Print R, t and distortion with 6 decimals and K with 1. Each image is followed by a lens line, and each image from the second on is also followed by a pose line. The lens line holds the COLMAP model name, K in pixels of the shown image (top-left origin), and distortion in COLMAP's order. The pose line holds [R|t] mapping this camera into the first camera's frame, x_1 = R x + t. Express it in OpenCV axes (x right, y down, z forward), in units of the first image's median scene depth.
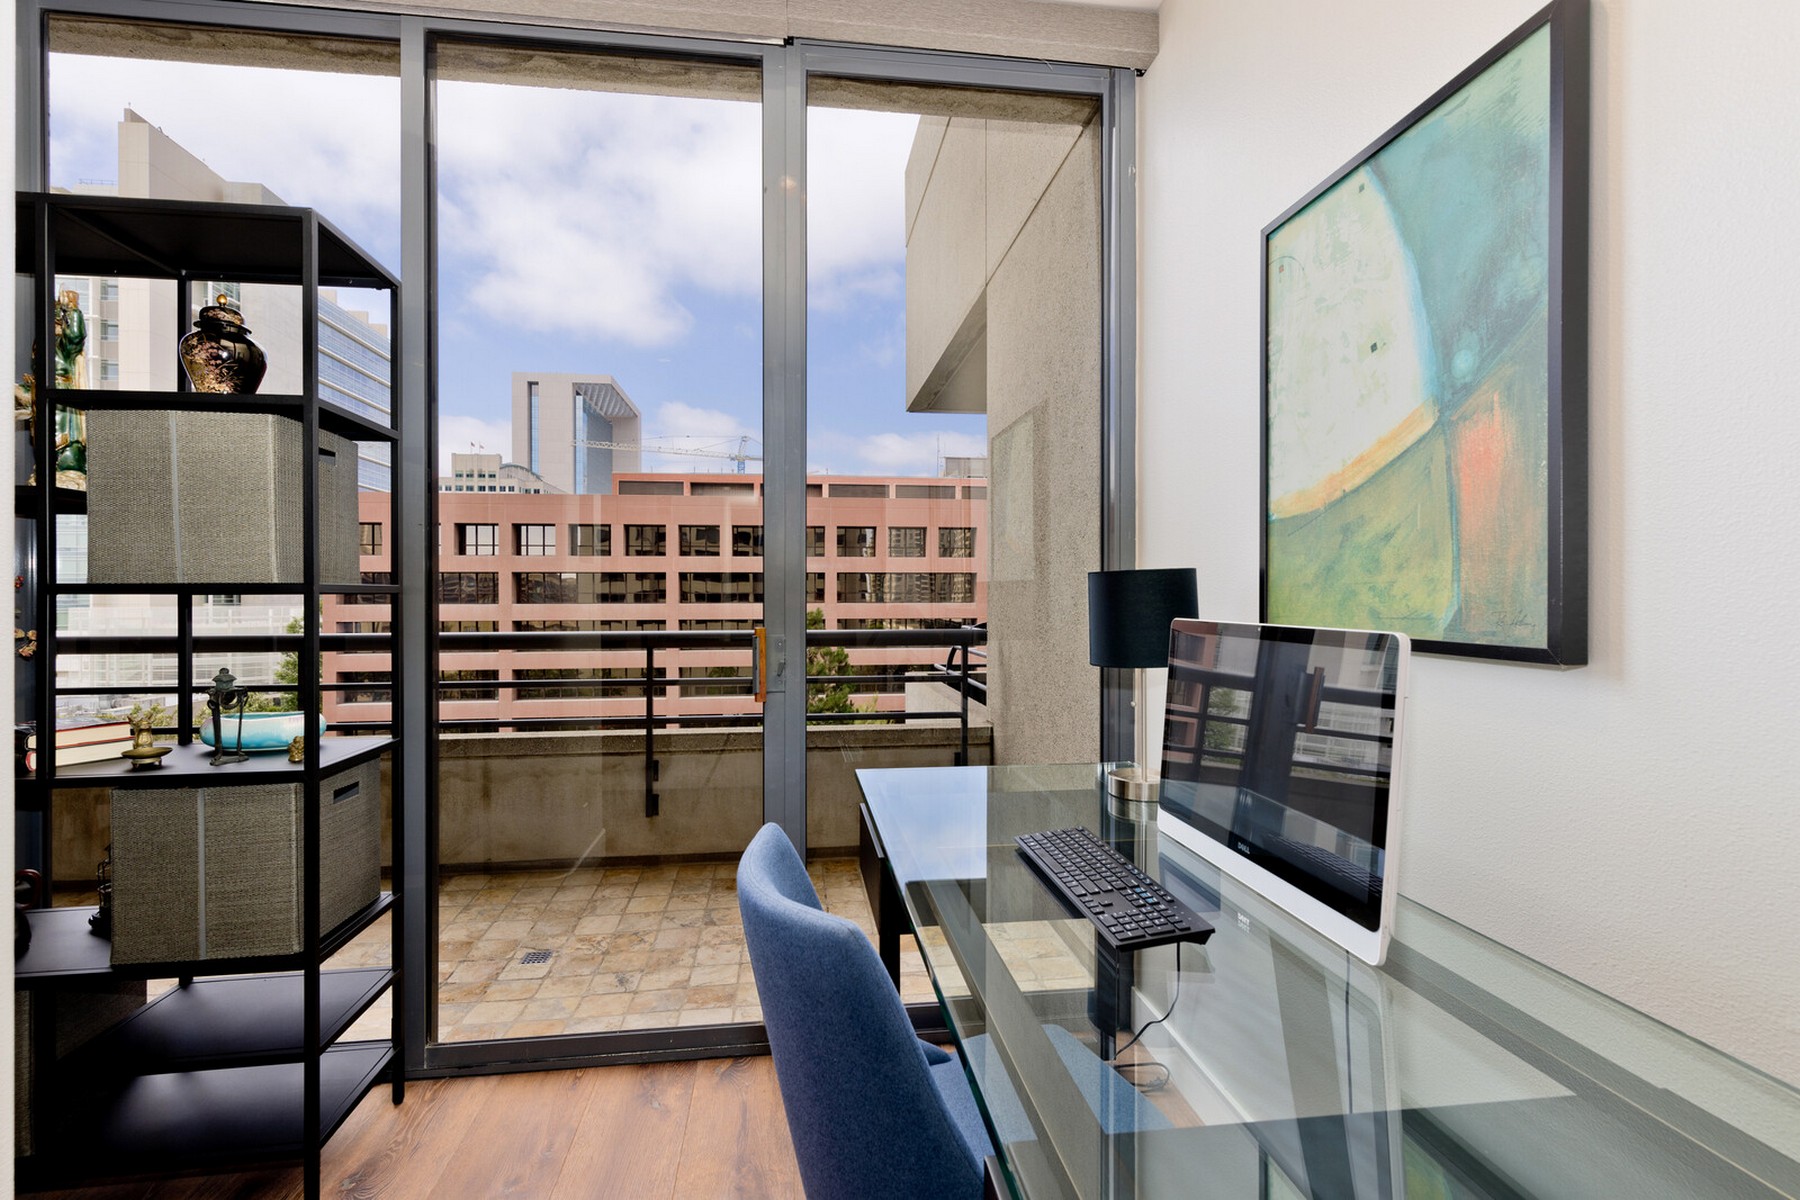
lens RADIAL K [[824.0, 0, 893.2], [0, 824.0, 600.0], [0, 0, 1]] dist [0.002419, 0.000286]
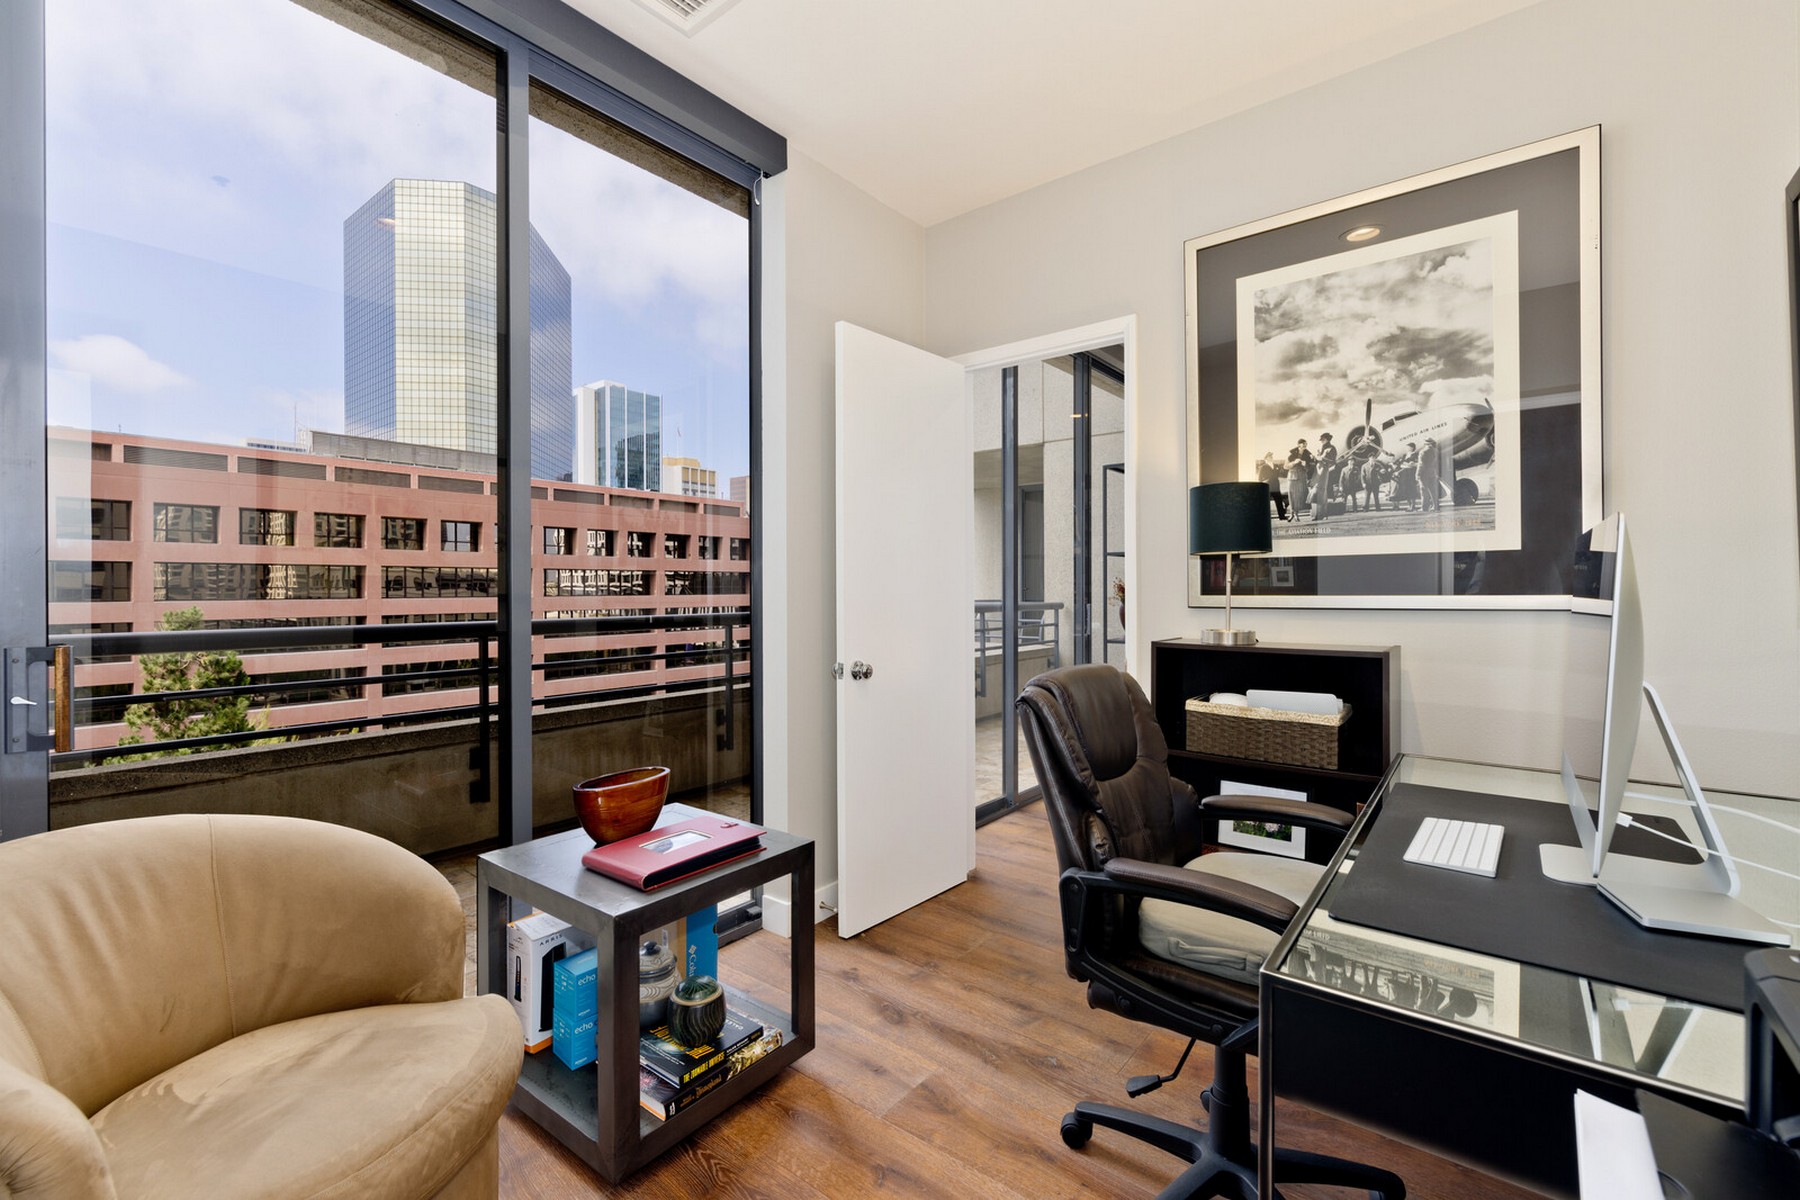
lens RADIAL K [[779.4, 0, 891.0], [0, 779.4, 592.7], [0, 0, 1]] dist [-0.003339, -0.000153]
pose [[0.720770, -0.006273, 0.693146, -0.472195], [0.007495, 0.999971, 0.001257, 0.000969], [-0.693134, 0.004289, 0.720796, -0.061822]]
